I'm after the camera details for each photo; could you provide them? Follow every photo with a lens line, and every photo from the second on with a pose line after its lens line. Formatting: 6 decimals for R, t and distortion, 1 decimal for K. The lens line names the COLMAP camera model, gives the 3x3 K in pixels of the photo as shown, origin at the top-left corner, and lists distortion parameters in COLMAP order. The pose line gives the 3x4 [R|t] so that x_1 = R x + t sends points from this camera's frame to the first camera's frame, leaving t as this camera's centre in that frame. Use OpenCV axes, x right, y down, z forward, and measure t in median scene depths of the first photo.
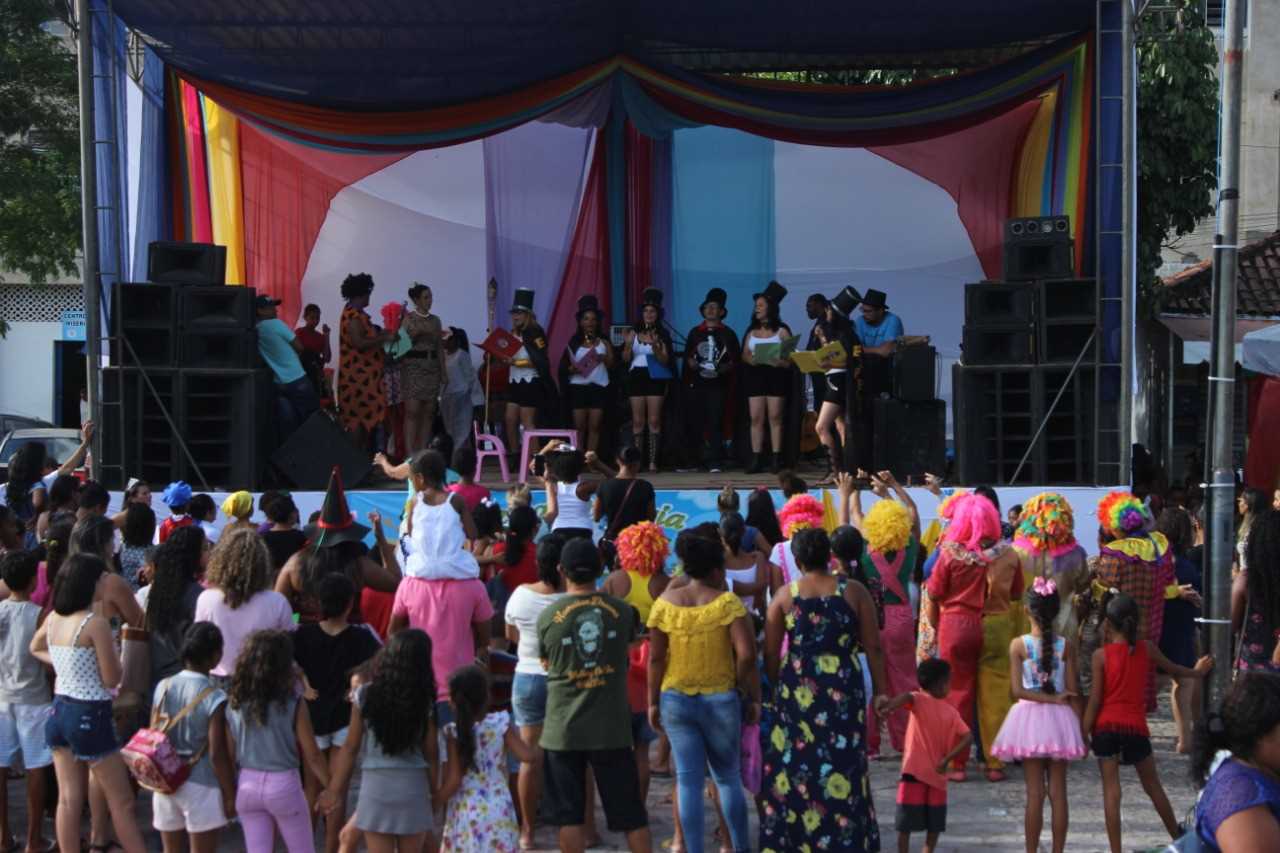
lens RADIAL K [[2548.8, 0, 672.4], [0, 2548.8, 381.0], [0, 0, 1]] dist [0.059607, 0.105108]
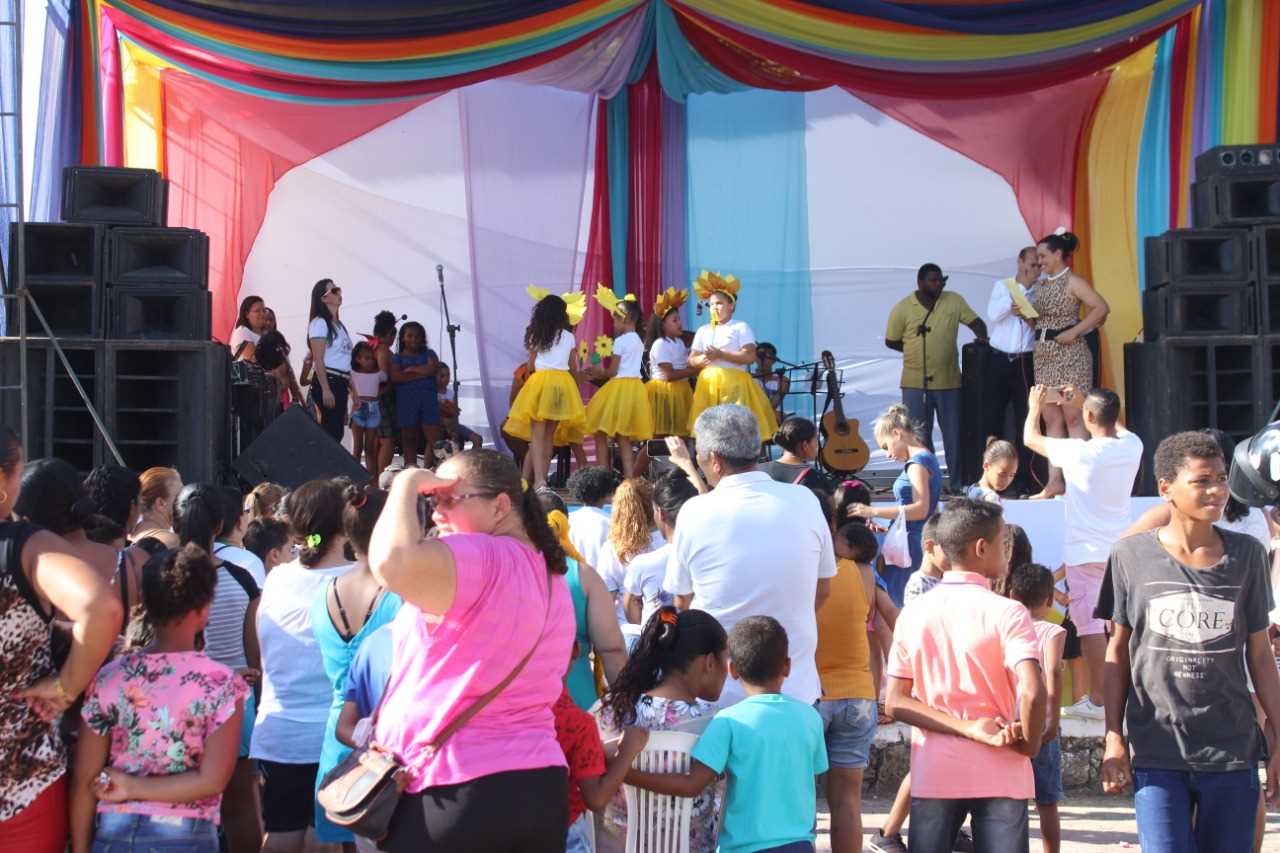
lens RADIAL K [[2053.2, 0, 670.0], [0, 2053.2, 421.2], [0, 0, 1]] dist [-0.009147, 0.108757]
pose [[0.994592, -0.003549, 0.103797, -0.094860], [0.007419, 0.999291, -0.036922, 0.039974], [-0.103592, 0.037493, 0.993913, 0.408435]]
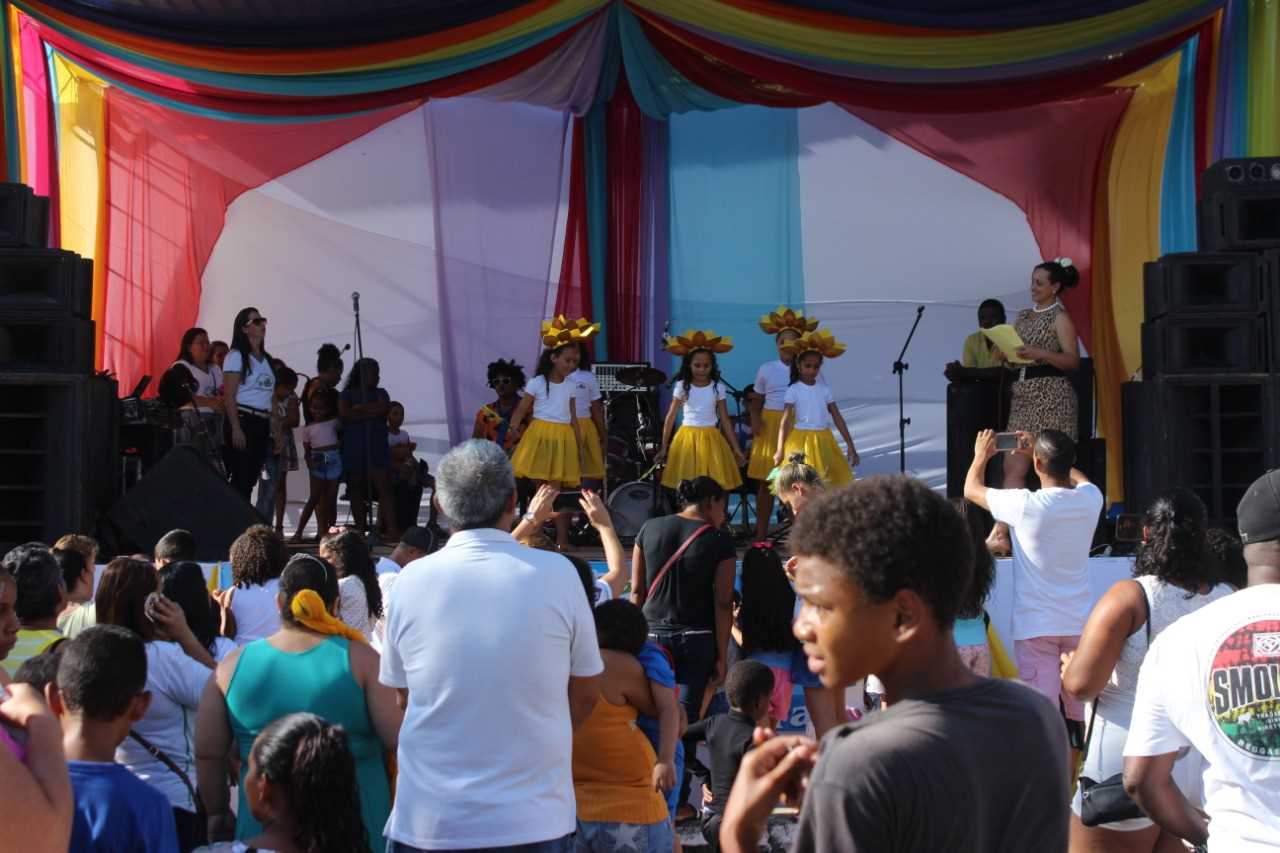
lens RADIAL K [[2059.2, 0, 640.0], [0, 2059.2, 426.5], [0, 0, 1]] dist [-0.004806, 0.031869]
pose [[0.998814, 0.003921, 0.048523, -0.047573], [-0.001242, 0.998479, -0.055115, 0.036781], [-0.048665, 0.054990, 0.997300, 0.468960]]
